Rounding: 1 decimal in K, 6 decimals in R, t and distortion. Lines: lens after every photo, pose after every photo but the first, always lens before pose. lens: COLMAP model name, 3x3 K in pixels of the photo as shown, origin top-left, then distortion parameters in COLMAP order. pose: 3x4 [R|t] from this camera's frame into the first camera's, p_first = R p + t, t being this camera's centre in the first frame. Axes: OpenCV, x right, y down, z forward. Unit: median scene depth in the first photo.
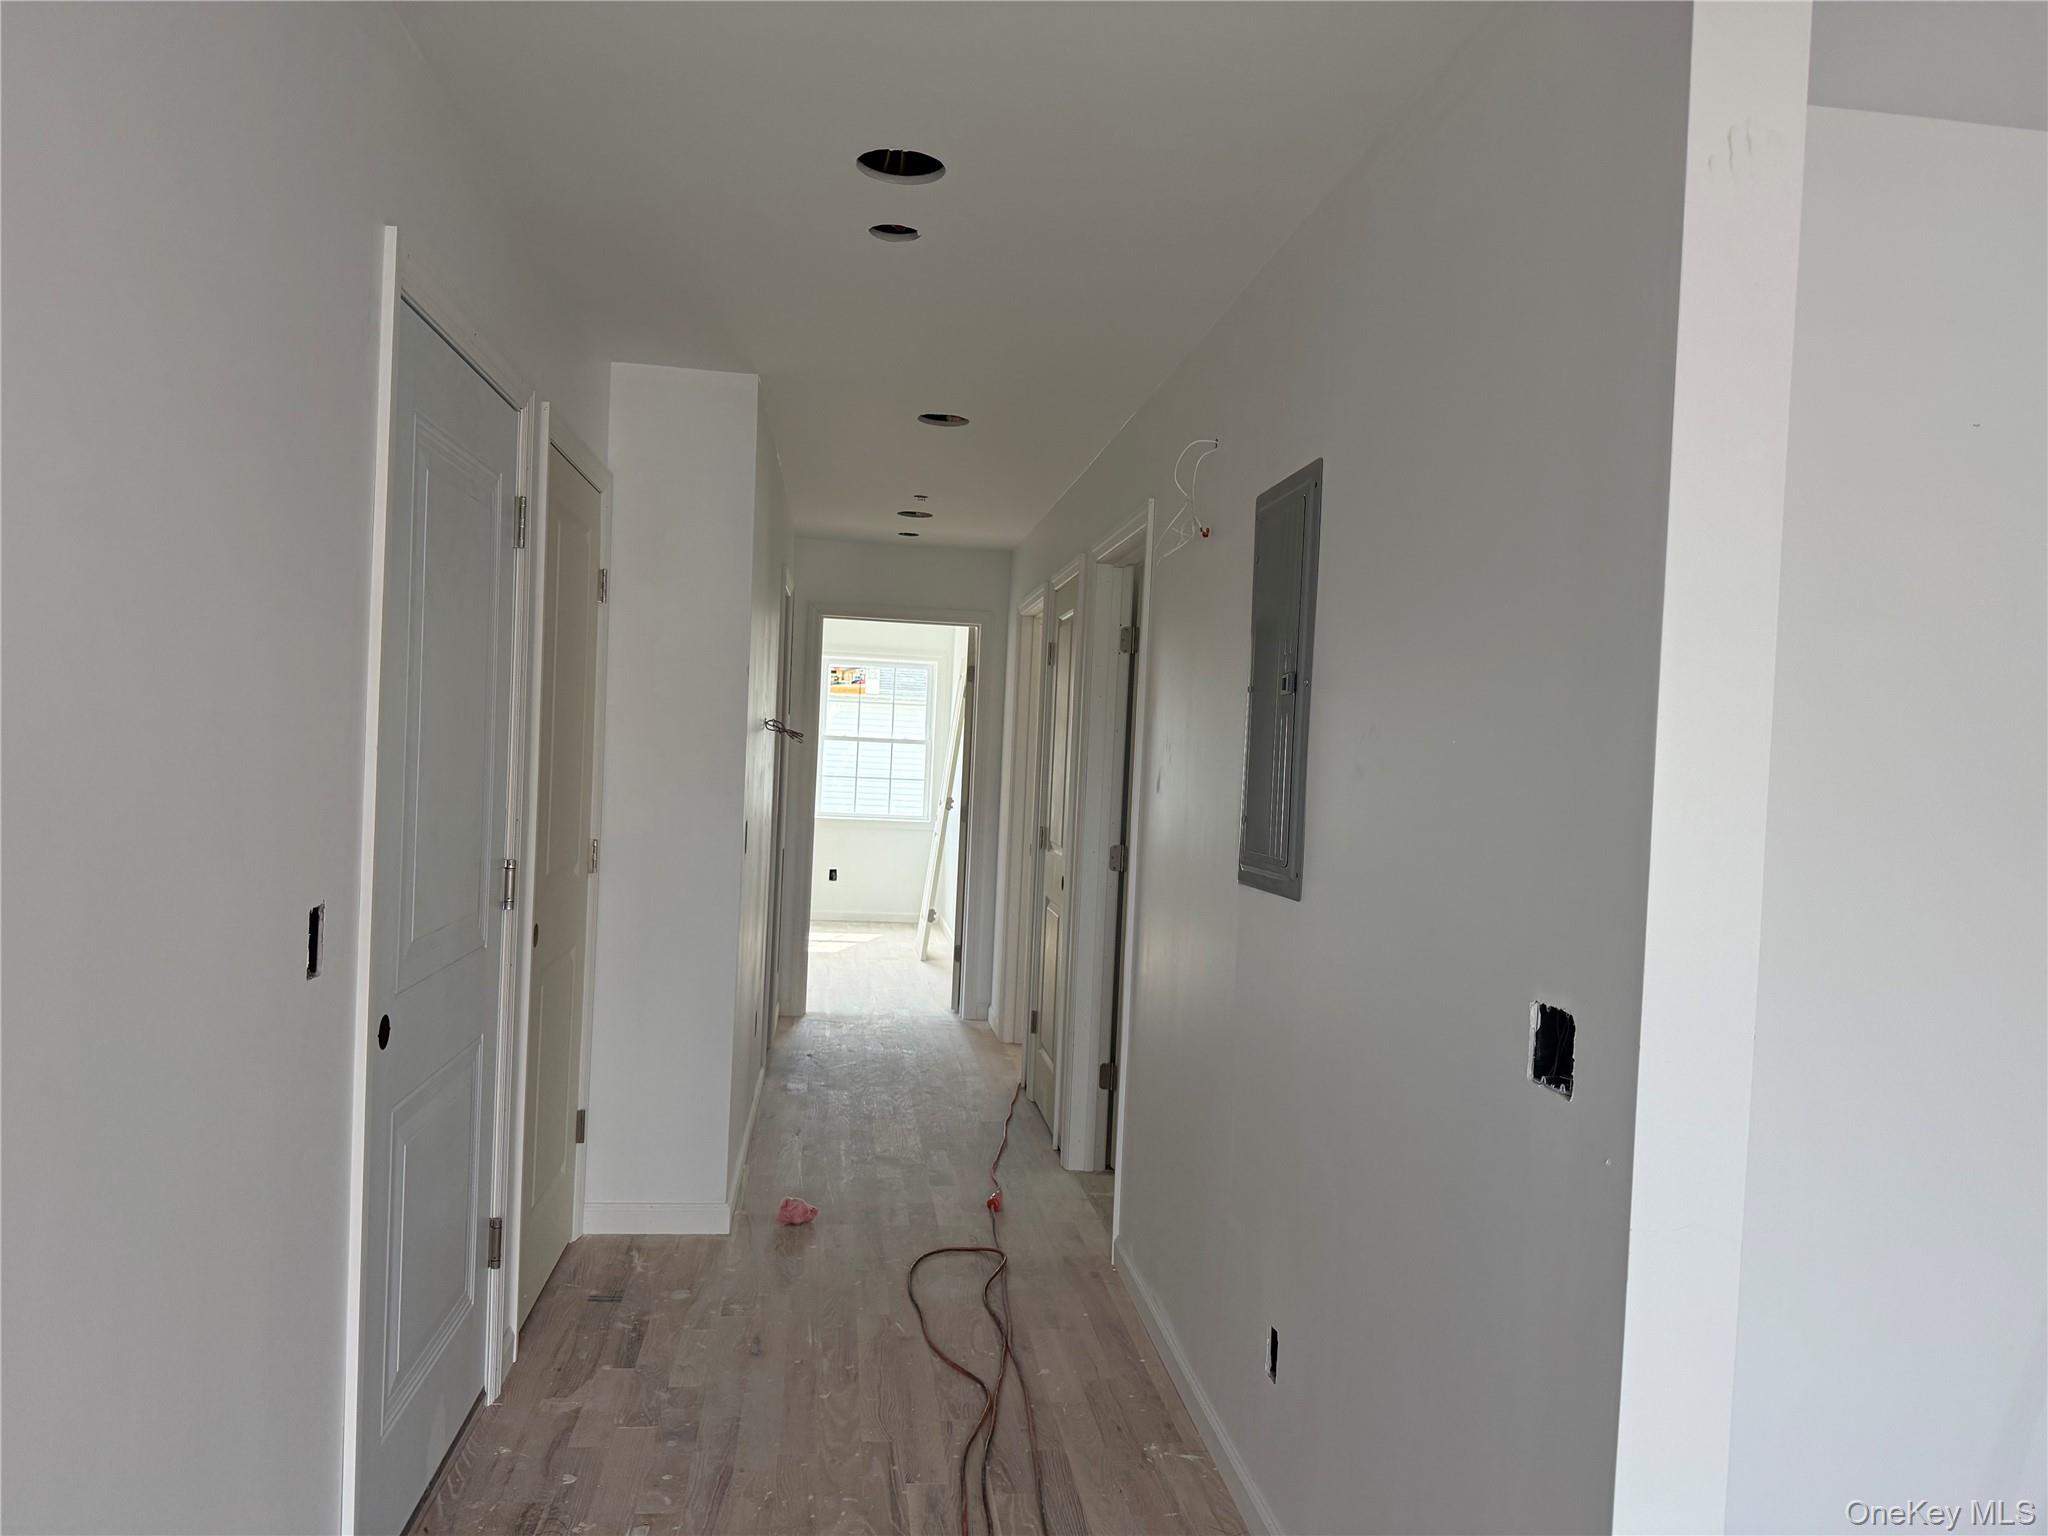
lens RADIAL K [[1430.3, 0, 1024.0], [0, 1430.3, 768.0], [0, 0, 1]] dist [0.155407, -0.353781]
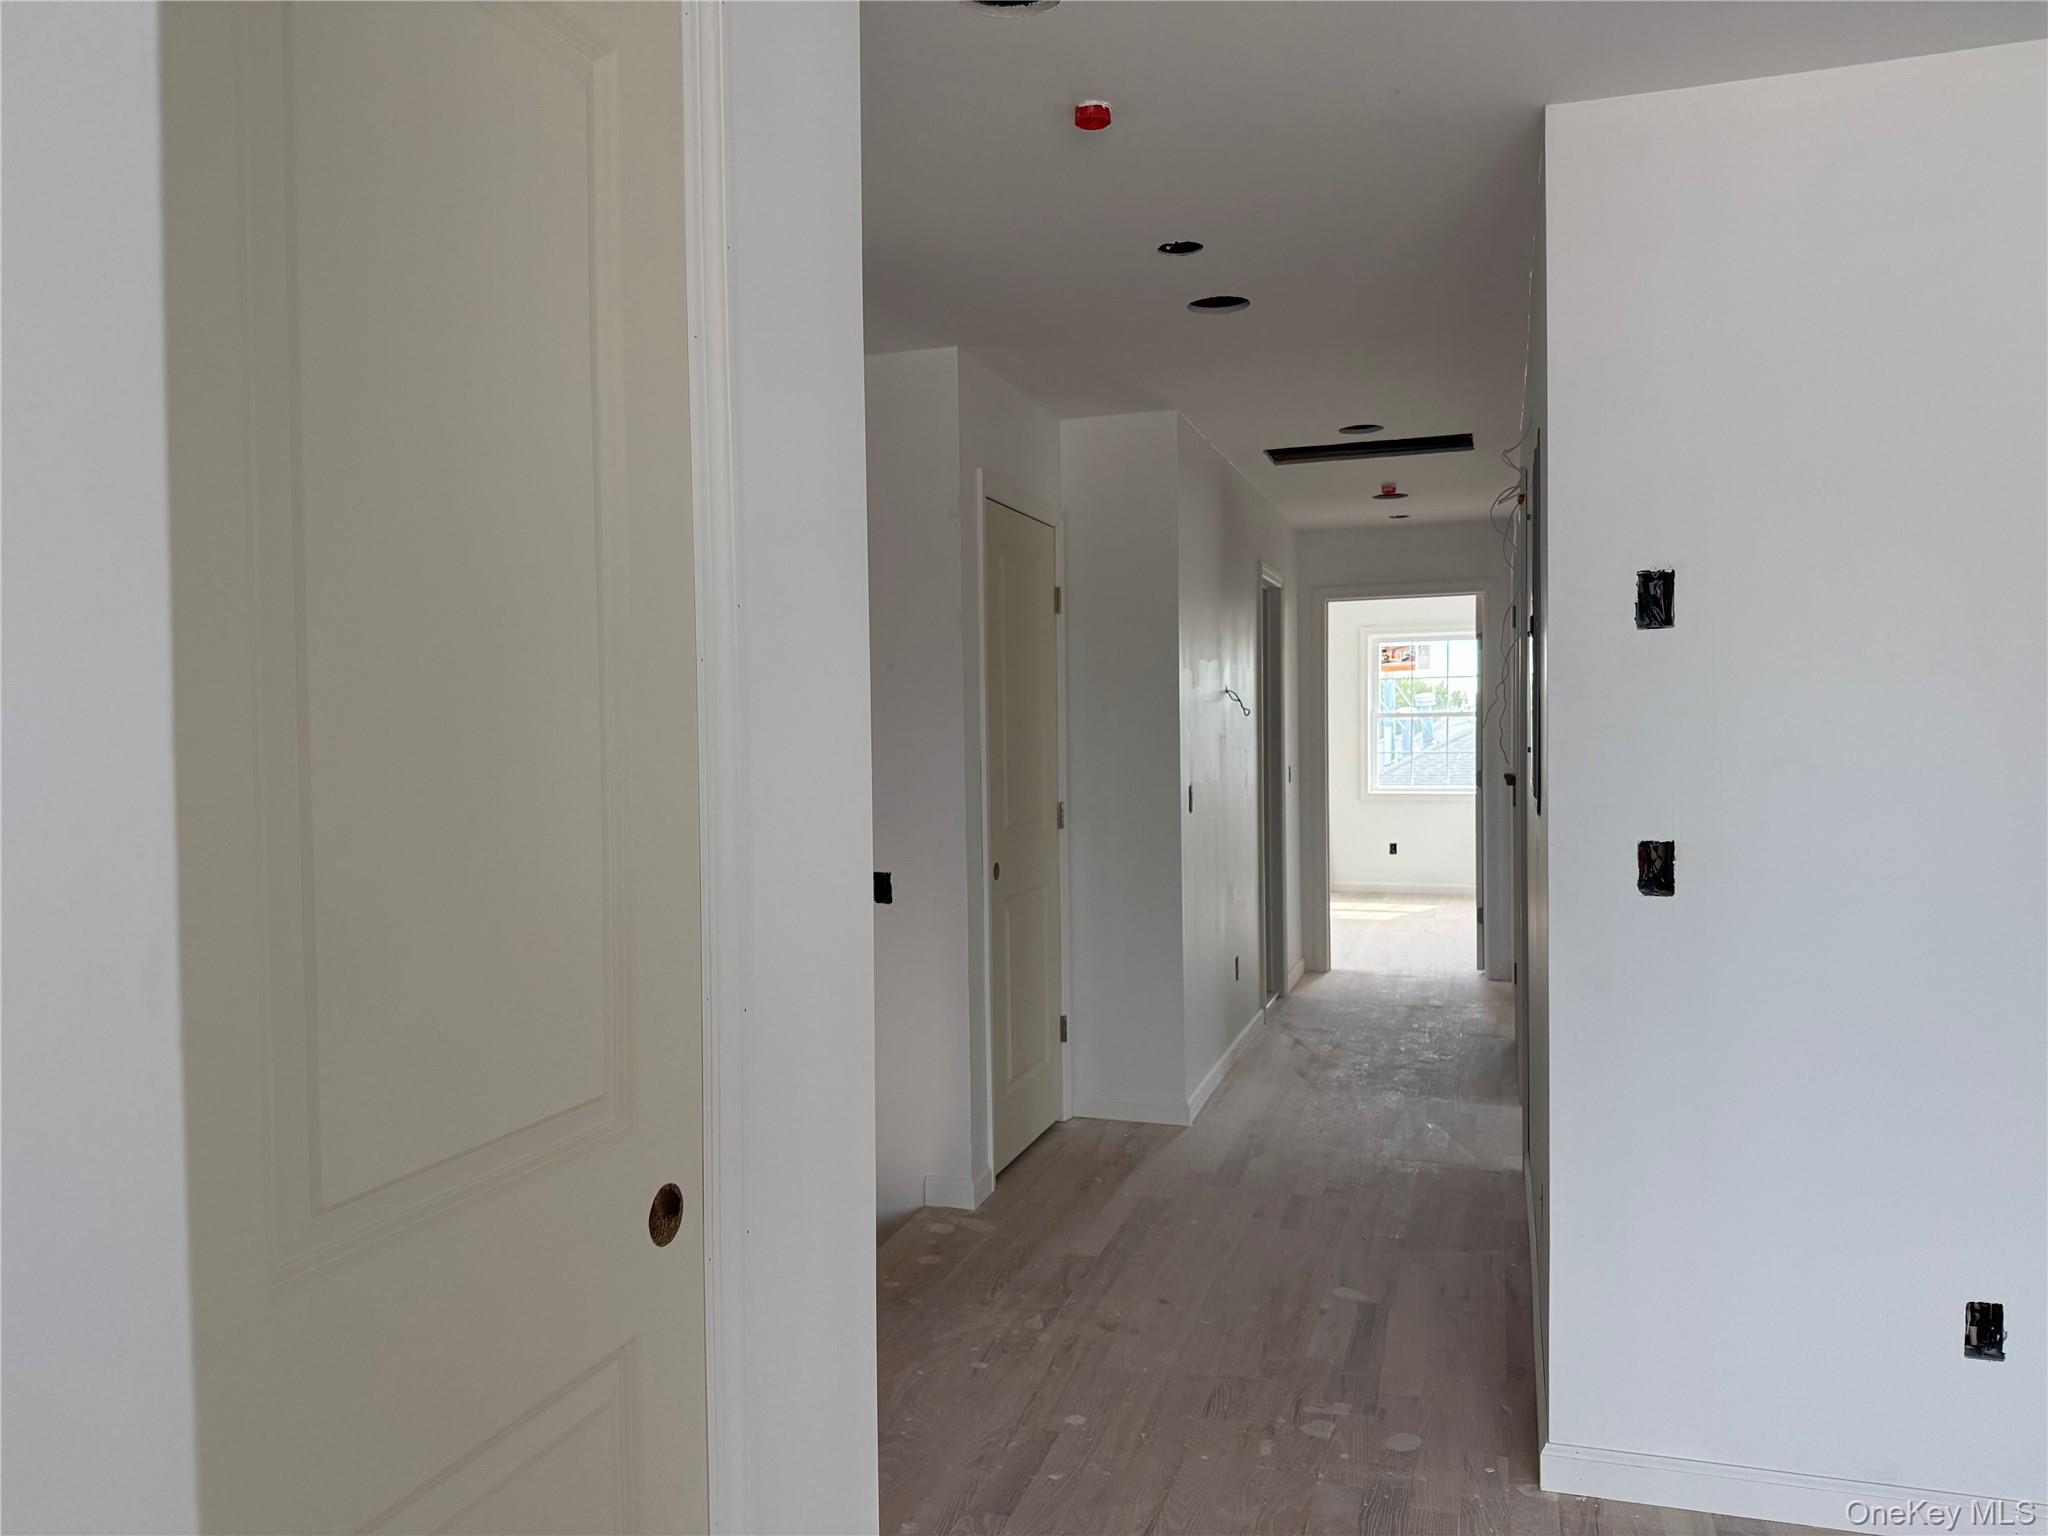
lens RADIAL K [[1430.3, 0, 1024.0], [0, 1430.3, 768.0], [0, 0, 1]] dist [0.155407, -0.353781]
pose [[0.902903, -0.045985, -0.427378, 0.186311], [0.048850, 0.998797, -0.004266, 0.022065], [0.427060, -0.017026, 0.904063, -0.122736]]
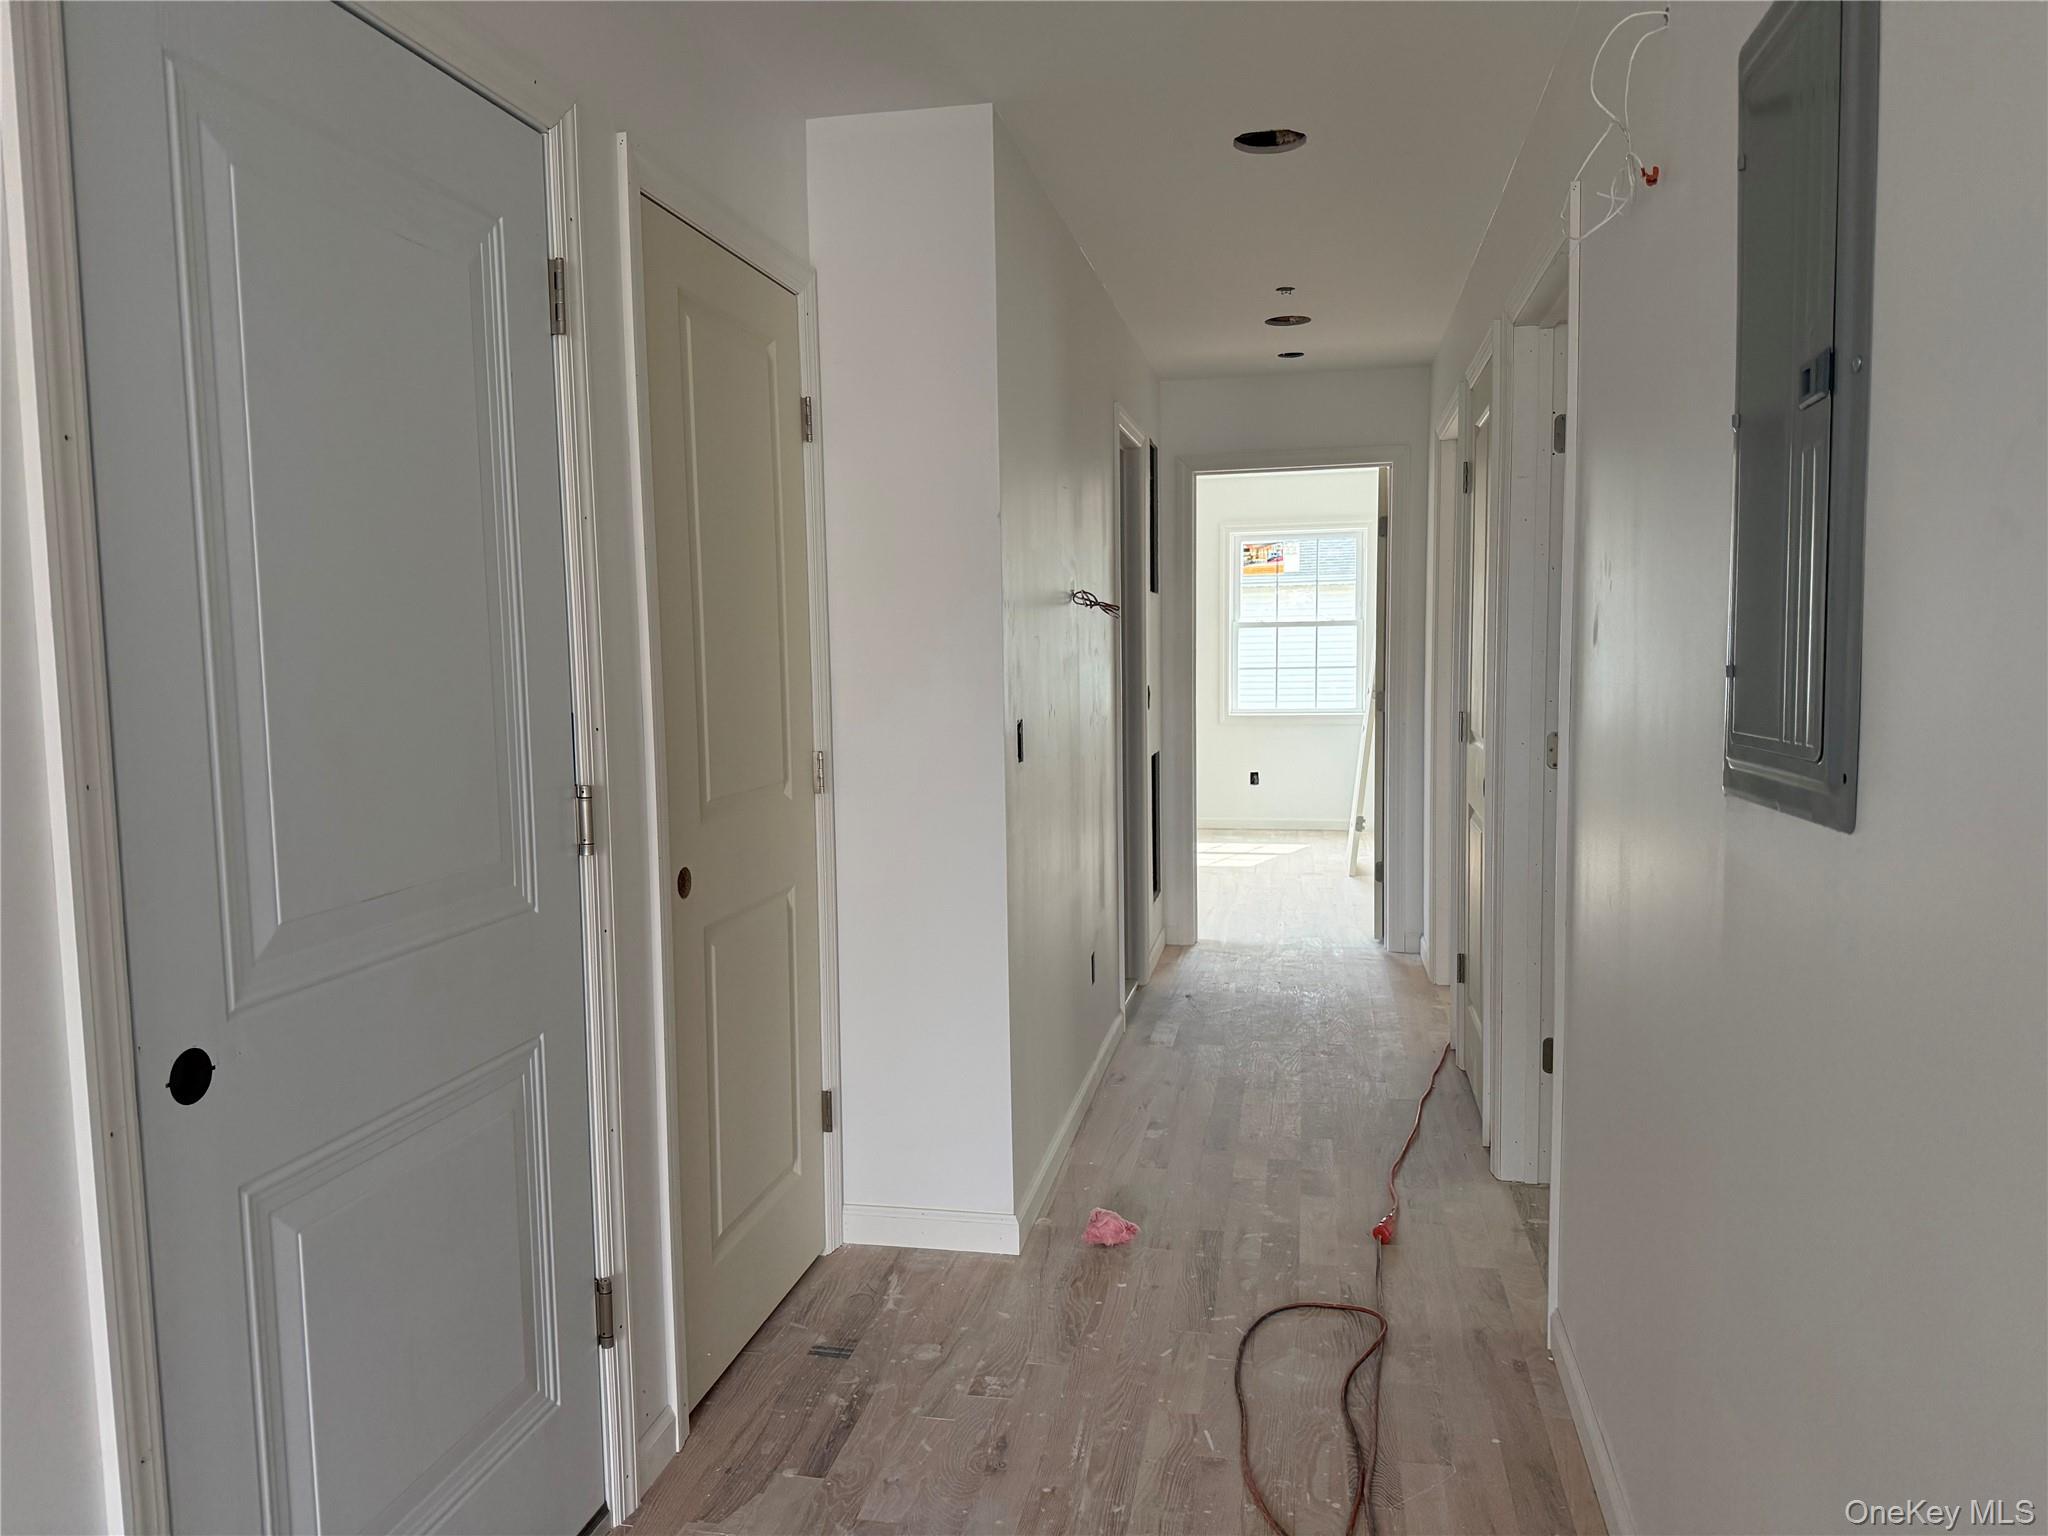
lens RADIAL K [[1430.3, 0, 1024.0], [0, 1430.3, 768.0], [0, 0, 1]] dist [0.155407, -0.353781]
pose [[0.945560, -0.032809, -0.323790, 0.052622], [0.055054, 0.996692, 0.059779, 0.016461], [0.320758, -0.074350, 0.944238, 0.274648]]
